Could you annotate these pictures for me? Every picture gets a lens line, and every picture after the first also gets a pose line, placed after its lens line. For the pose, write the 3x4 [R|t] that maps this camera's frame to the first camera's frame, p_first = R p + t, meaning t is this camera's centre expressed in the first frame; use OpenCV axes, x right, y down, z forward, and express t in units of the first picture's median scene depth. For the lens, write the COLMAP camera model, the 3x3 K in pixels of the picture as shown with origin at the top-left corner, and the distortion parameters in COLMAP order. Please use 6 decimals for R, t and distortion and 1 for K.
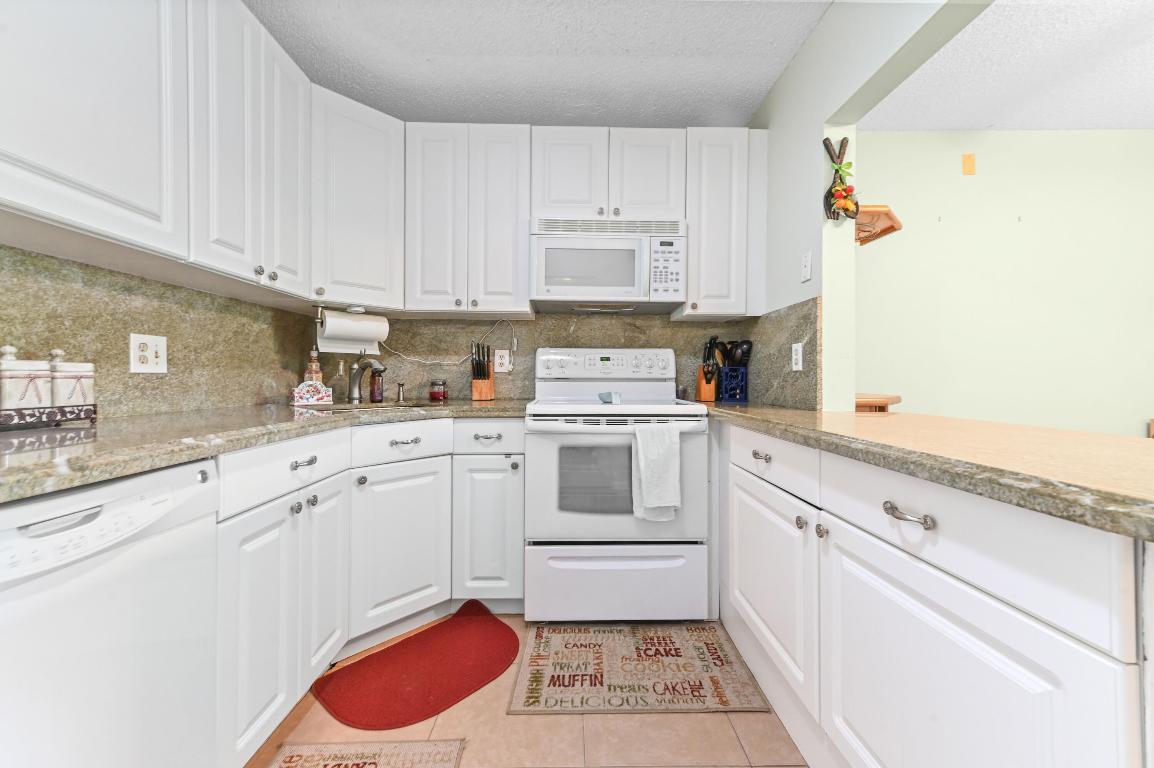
lens RADIAL K [[453.9, 0, 576.6], [0, 453.9, 375.3], [0, 0, 1]] dist [0.016292, -0.000021]
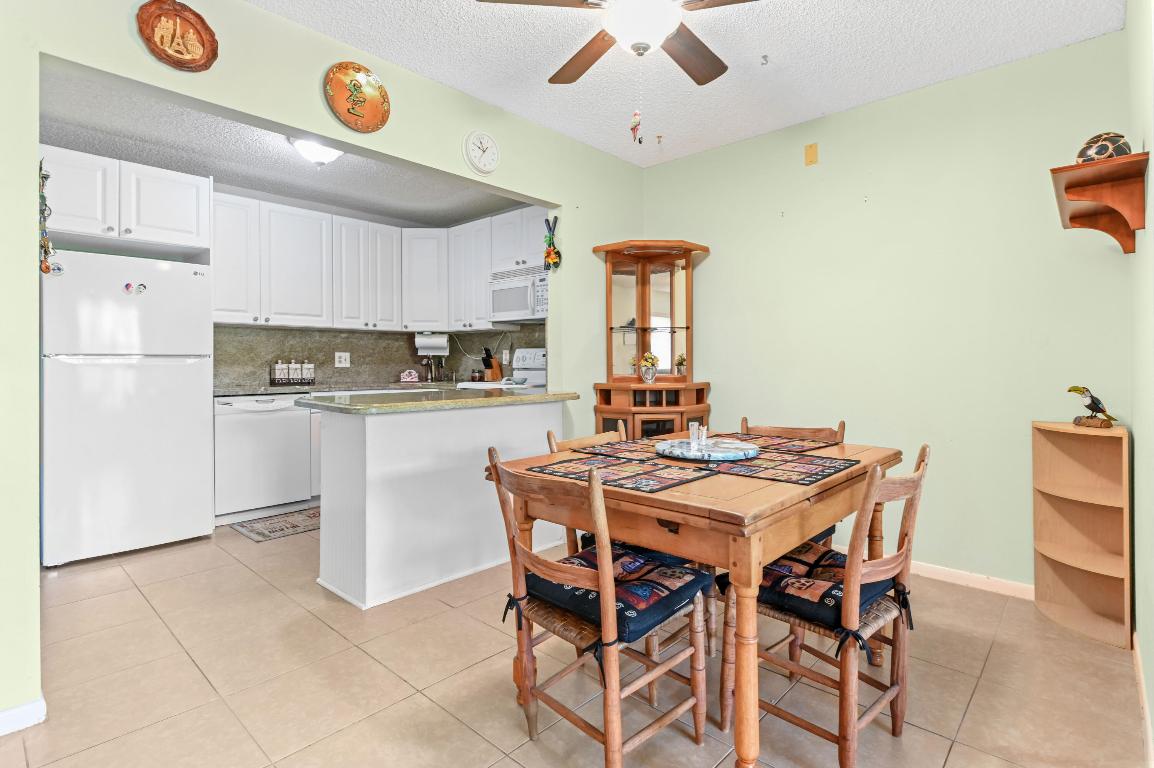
lens RADIAL K [[568.7, 0, 580.3], [0, 568.7, 361.5], [0, 0, 1]] dist [0.000662, 0.000146]
pose [[0.719477, -0.006666, -0.694484, 1.792008], [0.007612, 0.999970, -0.001713, -0.015316], [0.694475, -0.004054, 0.719506, -0.309041]]
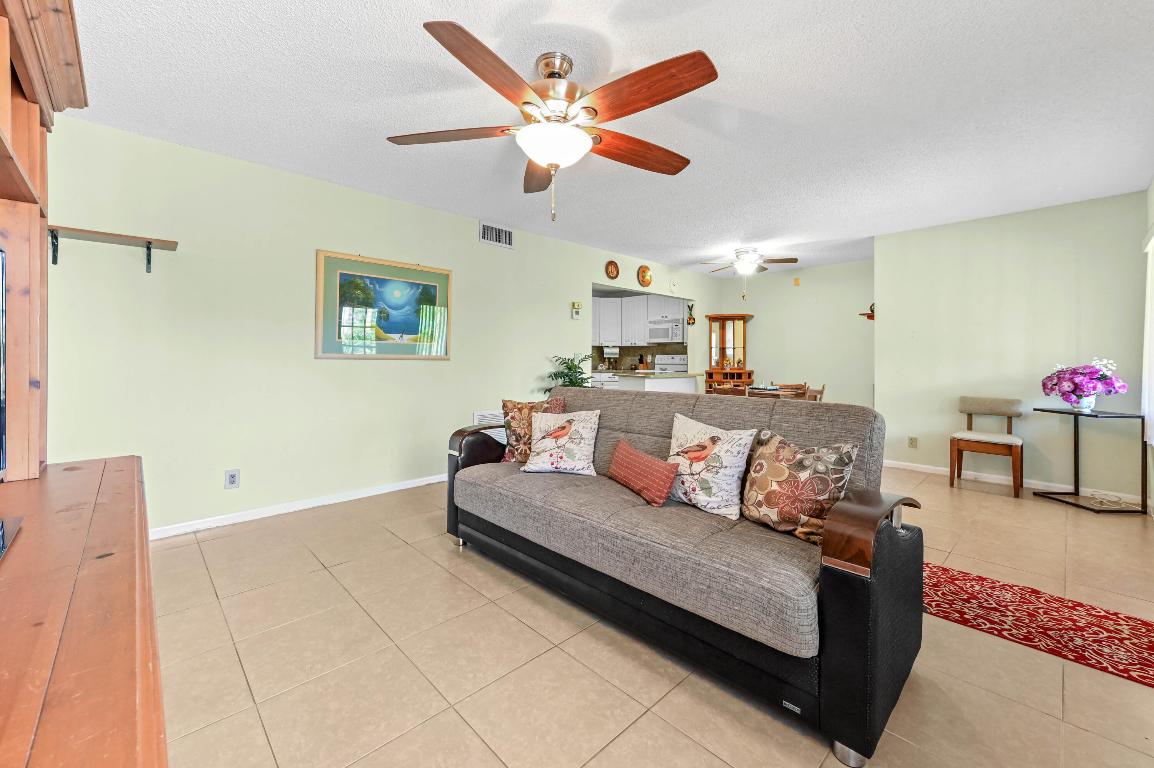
lens RADIAL K [[462.2, 0, 575.0], [0, 462.2, 357.9], [0, 0, 1]] dist [0.008655, 0.000056]
pose [[0.672570, -0.001577, -0.740032, 2.577408], [0.001254, 0.999999, -0.000990, -0.043766], [0.740033, -0.000262, 0.672571, -2.205896]]
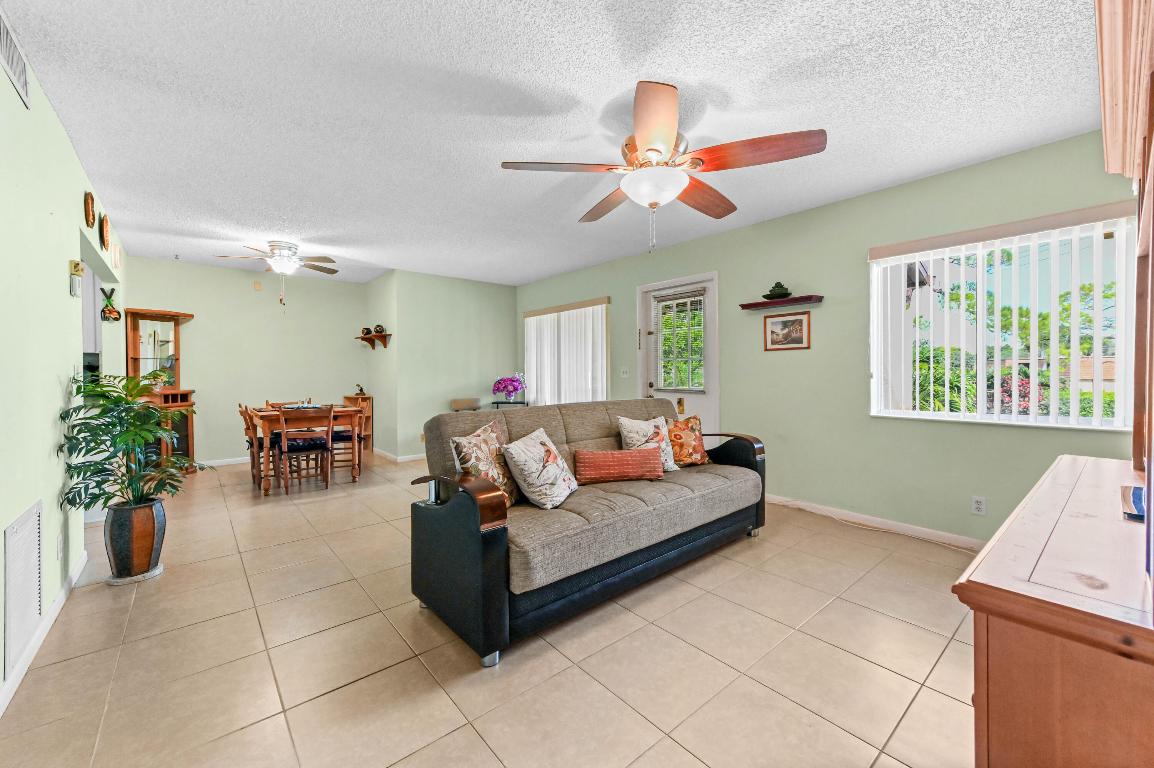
lens RADIAL K [[453.9, 0, 576.6], [0, 453.9, 375.3], [0, 0, 1]] dist [0.016292, -0.000021]
pose [[0.775764, -0.007888, 0.630973, 0.860644], [0.001026, 0.999936, 0.011239, -0.059065], [-0.631022, -0.008072, 0.775723, -2.324644]]
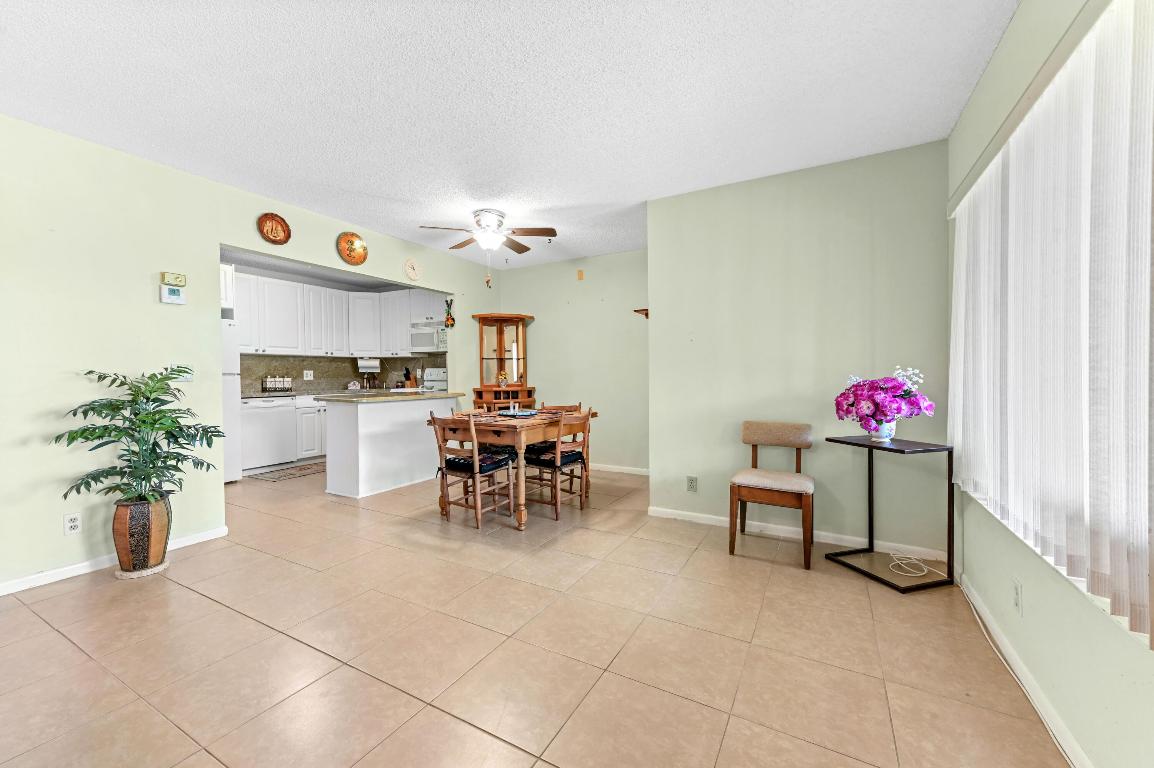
lens RADIAL K [[453.7, 0, 574.2], [0, 453.7, 378.4], [0, 0, 1]] dist [0.009117, -0.000167]
pose [[0.861871, -0.002386, -0.507122, 2.464919], [0.010595, 0.999855, 0.013303, -0.035666], [0.507017, -0.016839, 0.861771, -1.009986]]
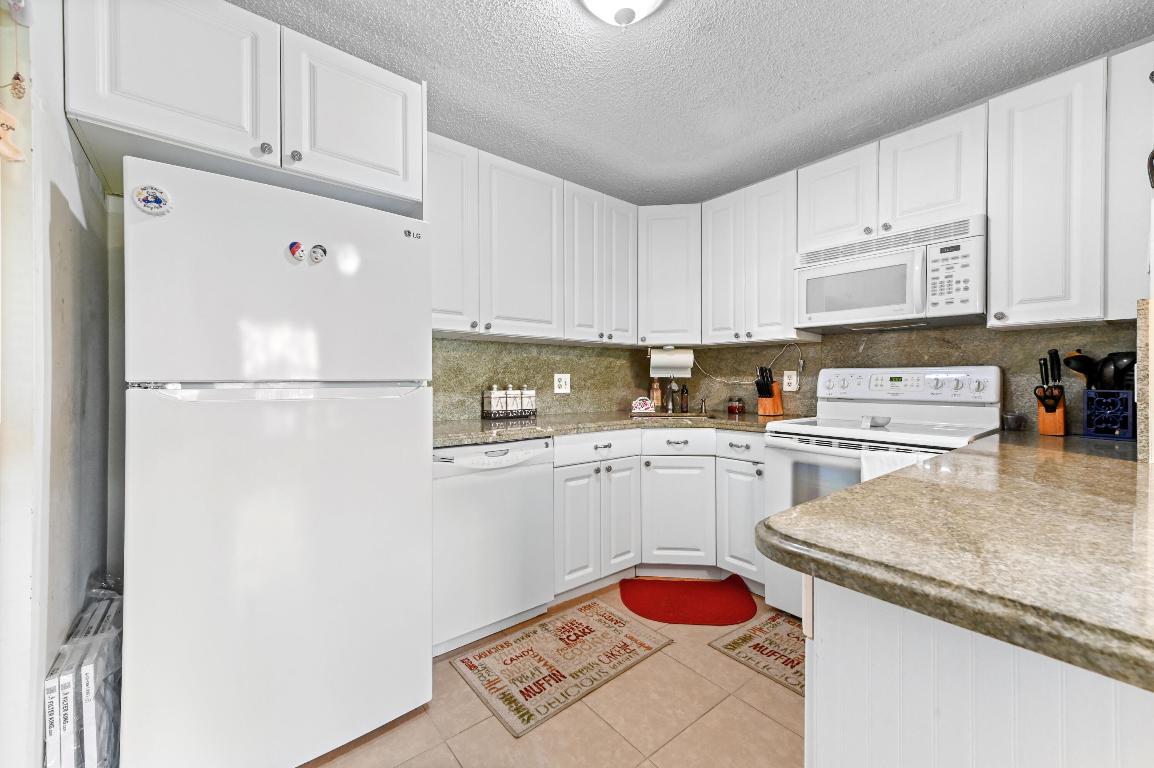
lens RADIAL K [[453.7, 0, 574.2], [0, 453.7, 378.4], [0, 0, 1]] dist [0.009117, -0.000167]
pose [[0.609383, -0.005010, -0.792860, 0.505559], [0.005232, 0.999984, -0.002298, -0.048712], [0.792859, -0.002748, 0.609399, -0.117196]]
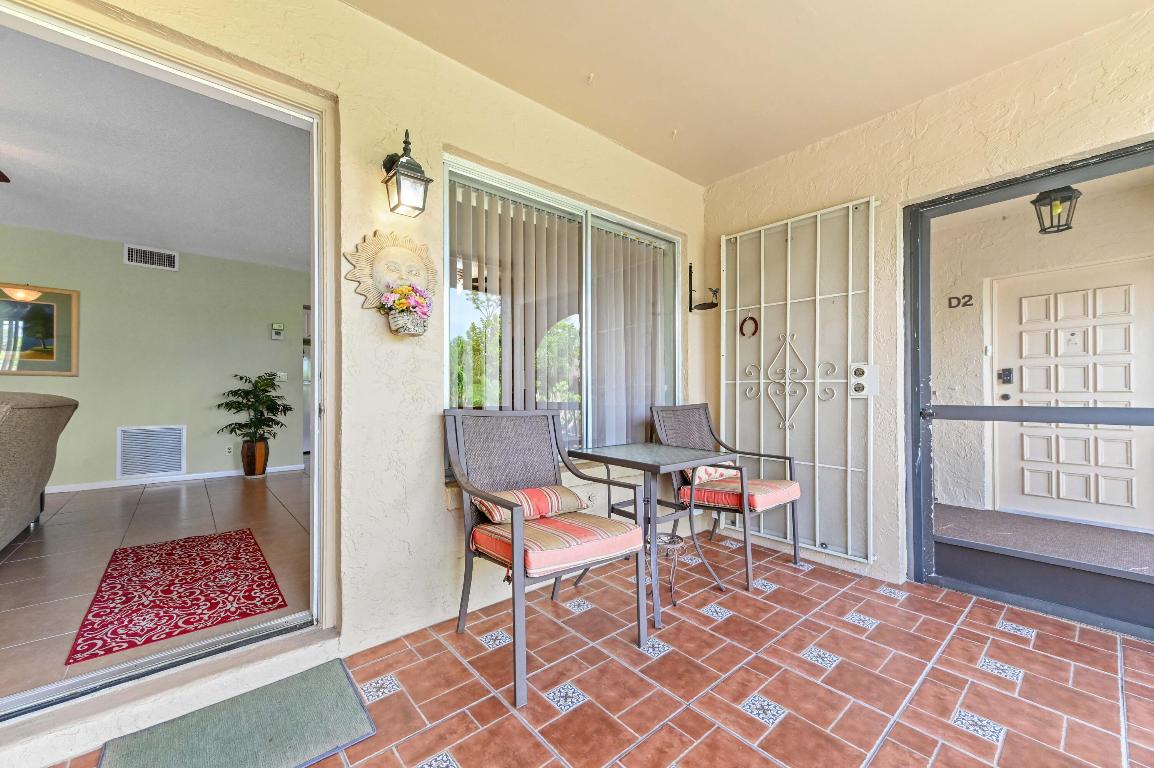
lens RADIAL K [[456.4, 0, 577.0], [0, 456.4, 384.0], [0, 0, 1]] dist [0.011214, 0.000186]
pose [[0.629890, -0.024508, -0.776298, 3.873855], [0.009218, 0.999668, -0.024080, 0.079292], [0.776630, 0.008012, 0.629906, -0.729136]]
